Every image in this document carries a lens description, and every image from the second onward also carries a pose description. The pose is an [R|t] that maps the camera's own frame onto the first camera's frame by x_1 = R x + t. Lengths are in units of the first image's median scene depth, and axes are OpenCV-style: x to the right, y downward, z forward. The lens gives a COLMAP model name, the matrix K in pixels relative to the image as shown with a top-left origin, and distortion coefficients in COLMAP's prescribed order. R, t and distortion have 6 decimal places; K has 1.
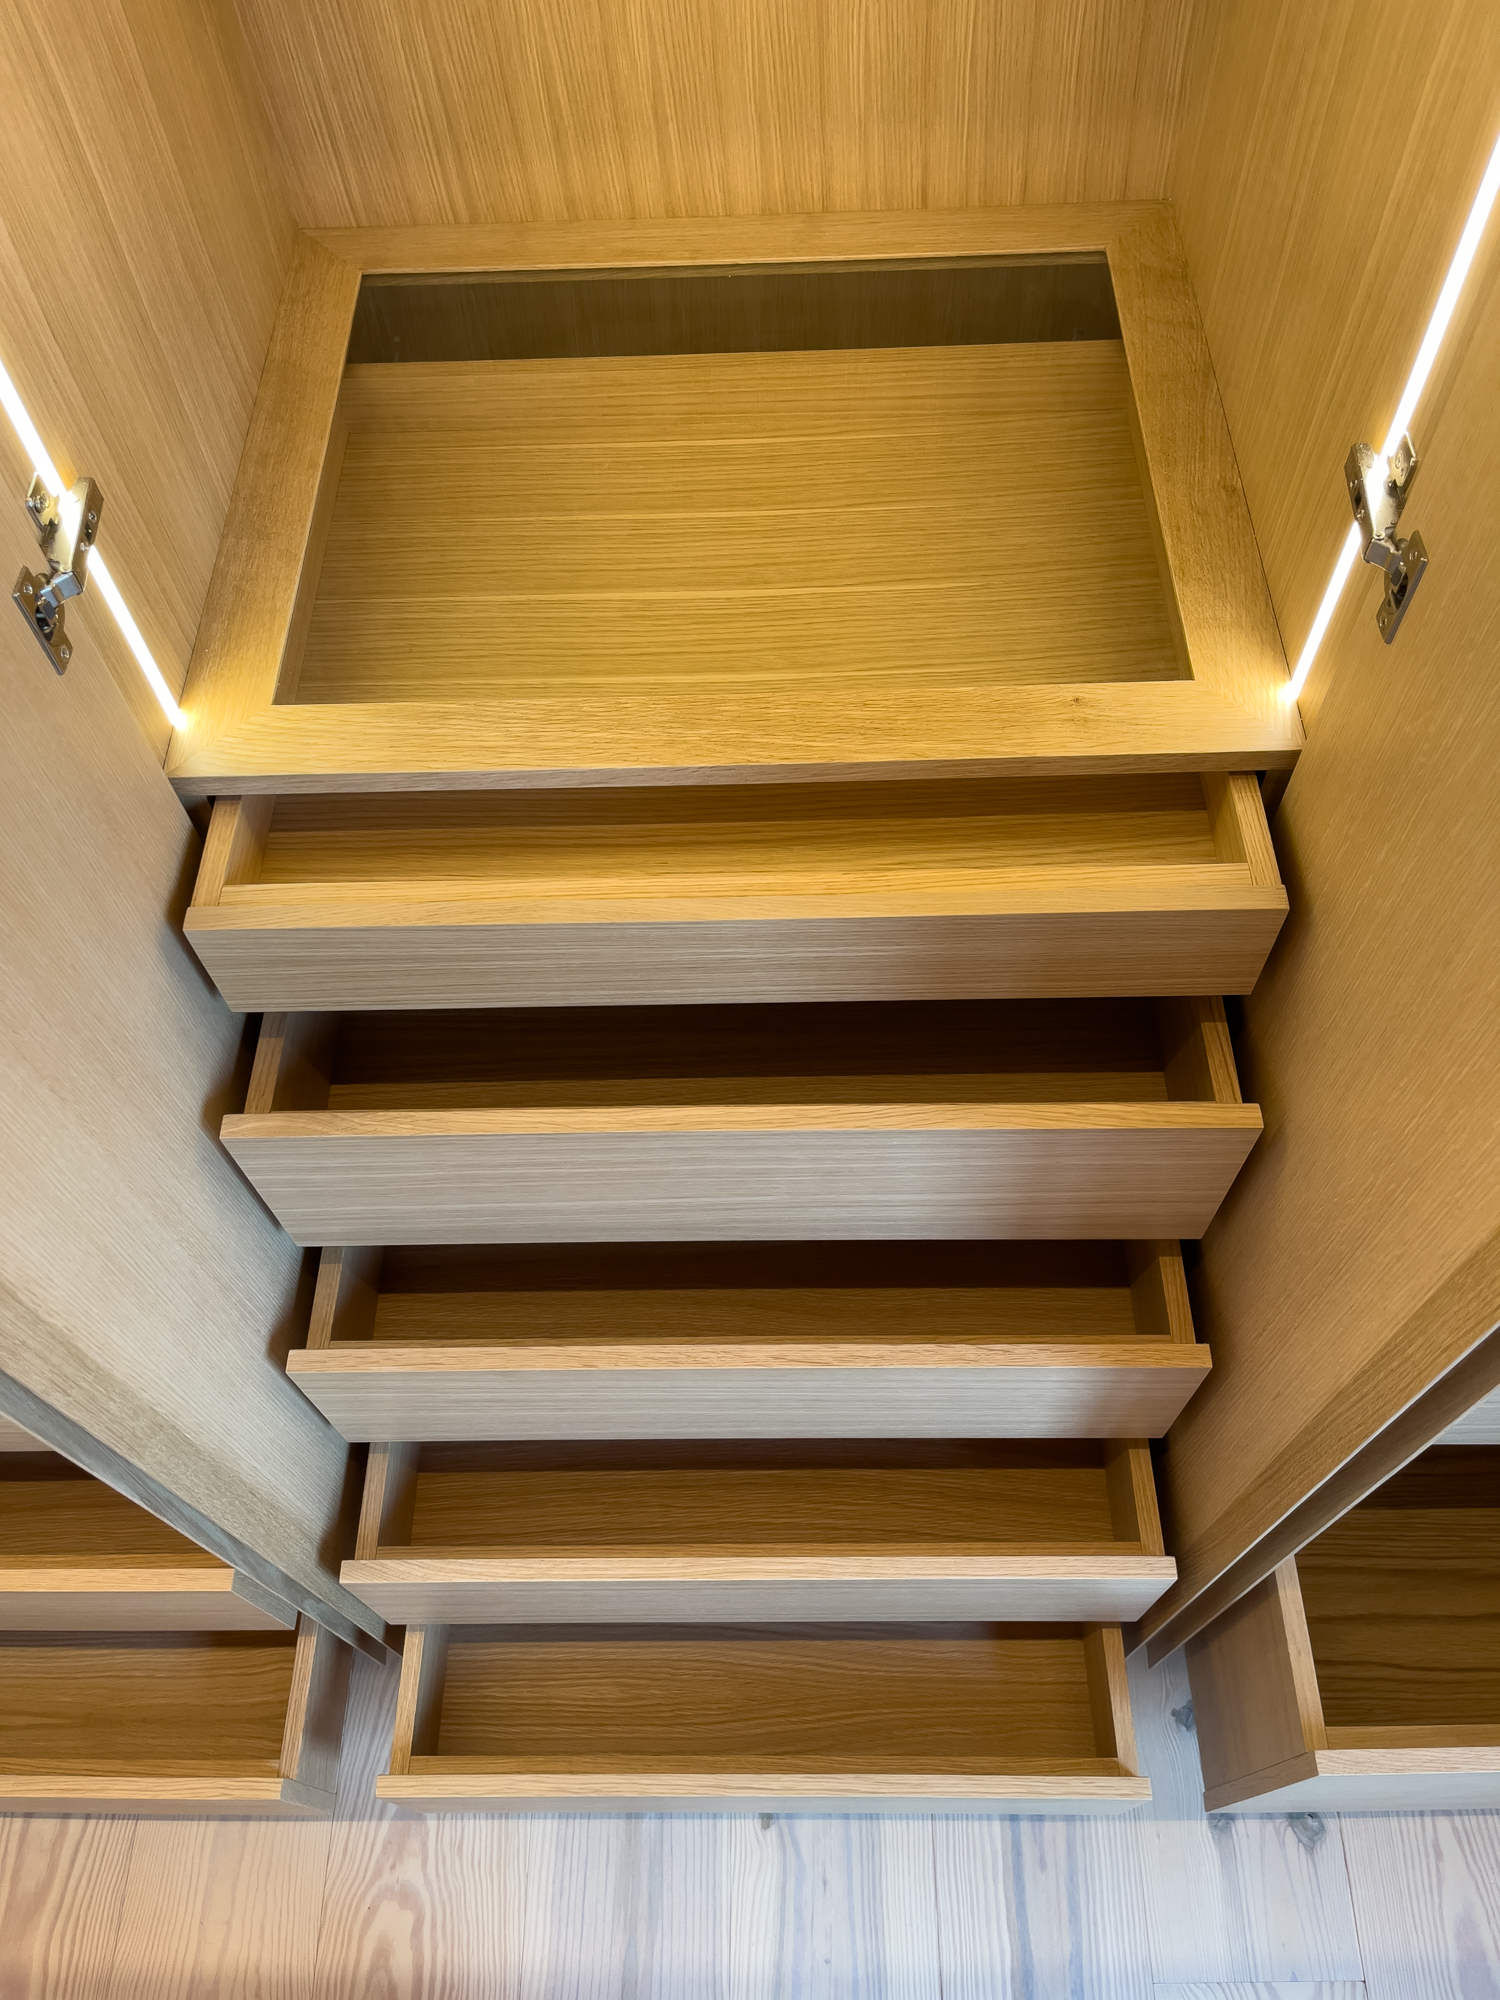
lens RADIAL K [[1510.7, 0, 736.1], [0, 1510.7, 1008.6], [0, 0, 1]] dist [0.091528, -0.124340]
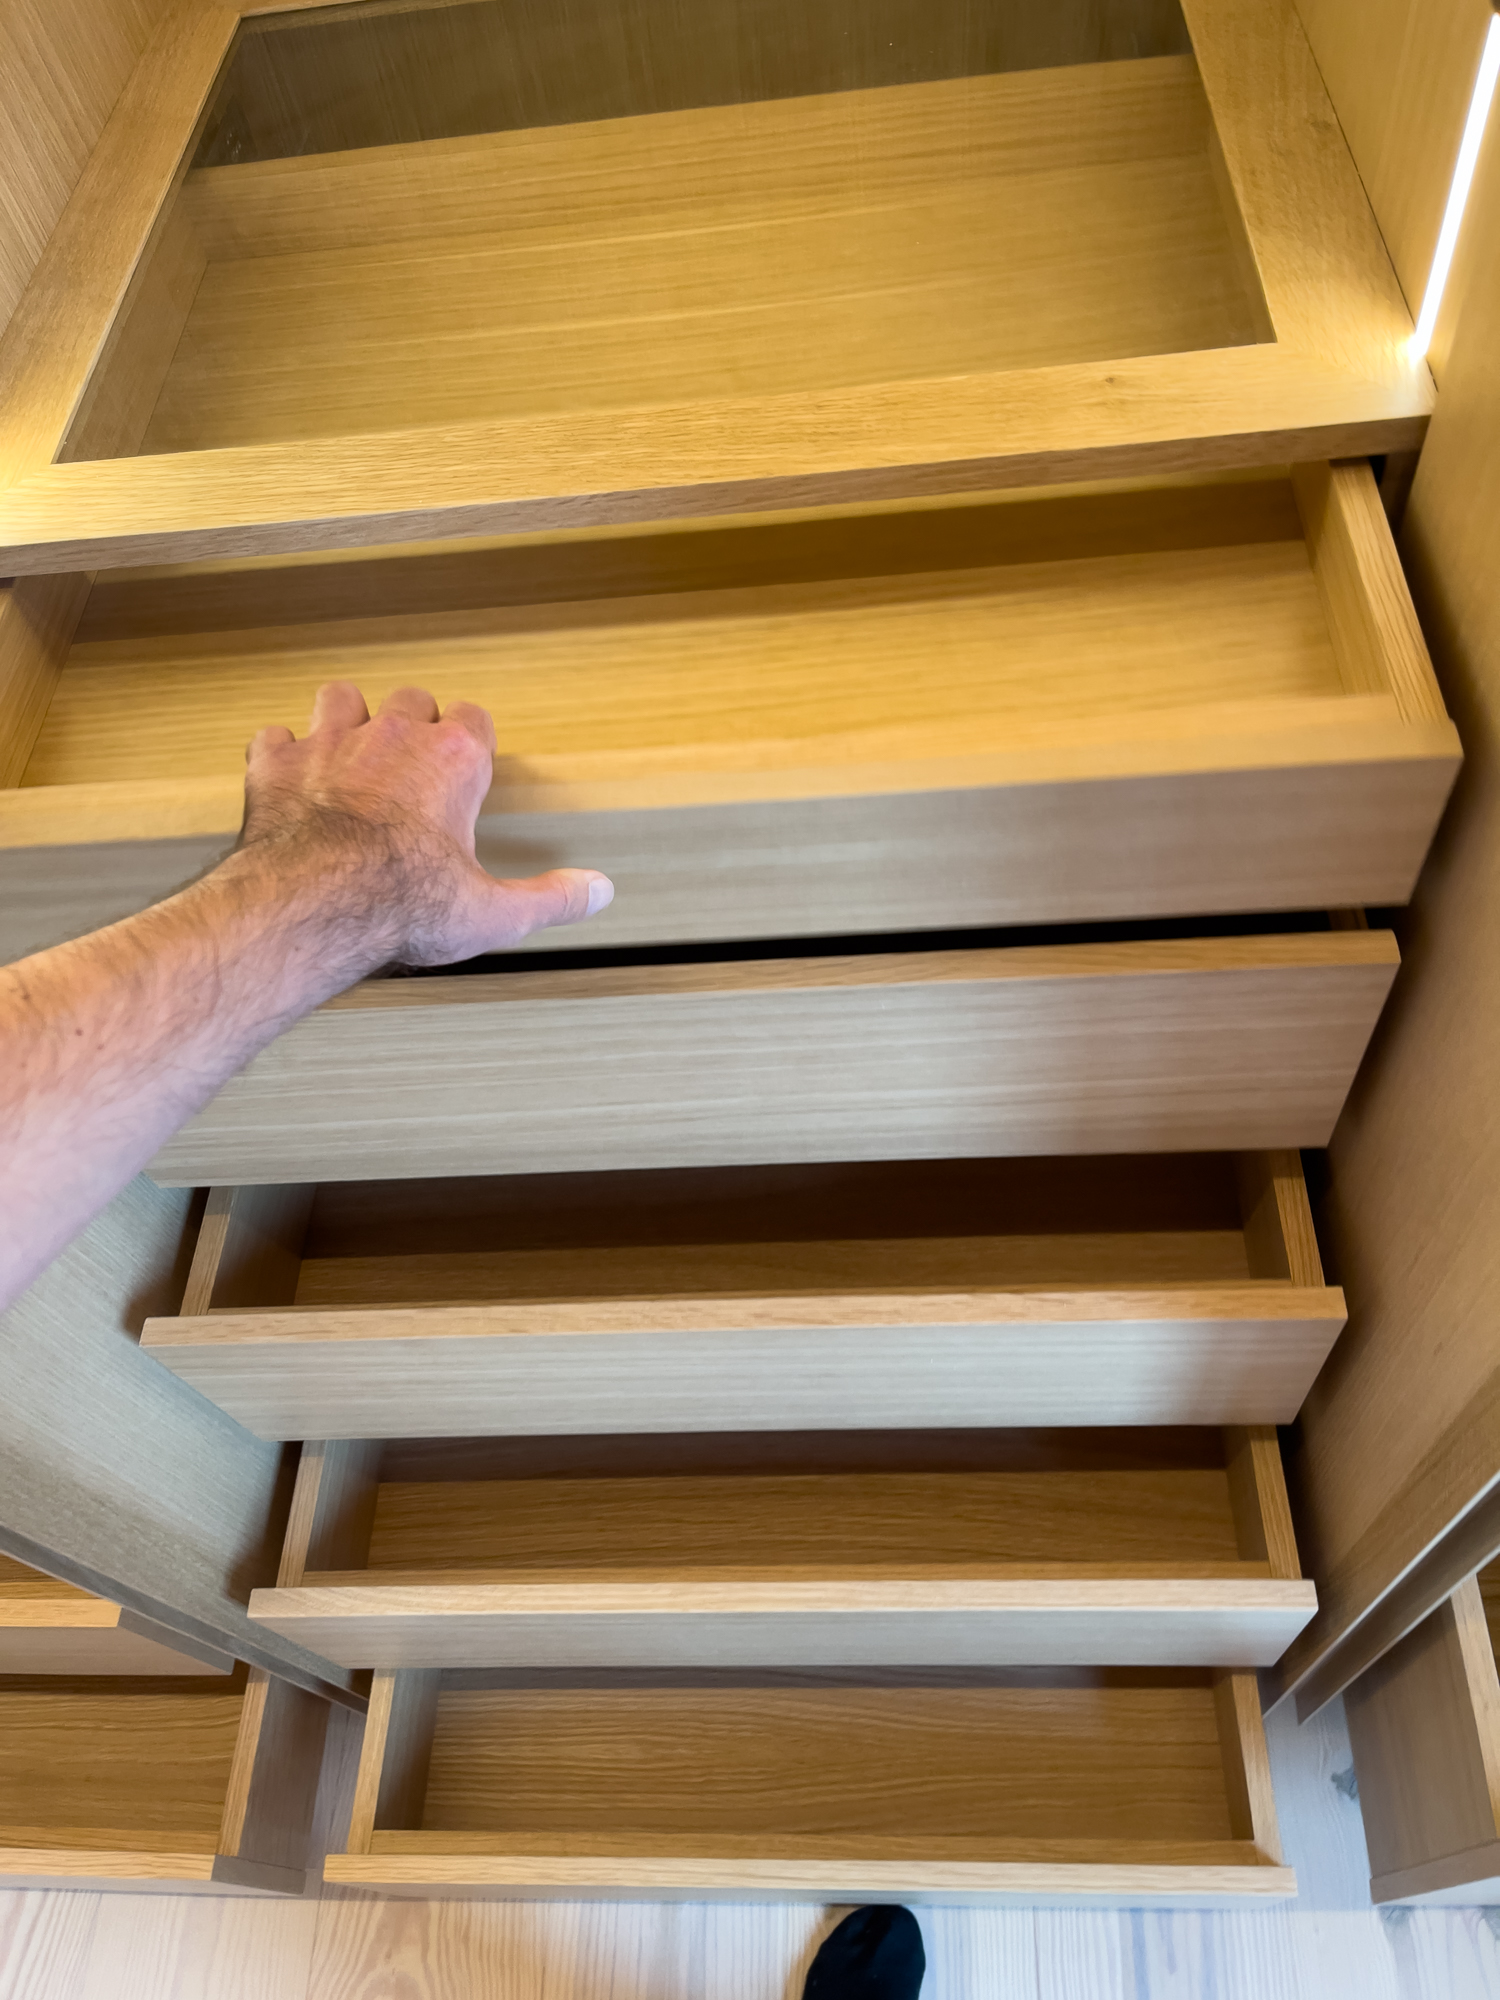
lens RADIAL K [[1538.4, 0, 750.0], [0, 1538.4, 1000.0], [0, 0, 1]] dist [0.107309, -0.158594]
pose [[0.996095, -0.034018, -0.081475, 0.078058], [0.032321, 0.999234, -0.022058, 0.076306], [0.082163, 0.019338, 0.996431, 0.192350]]
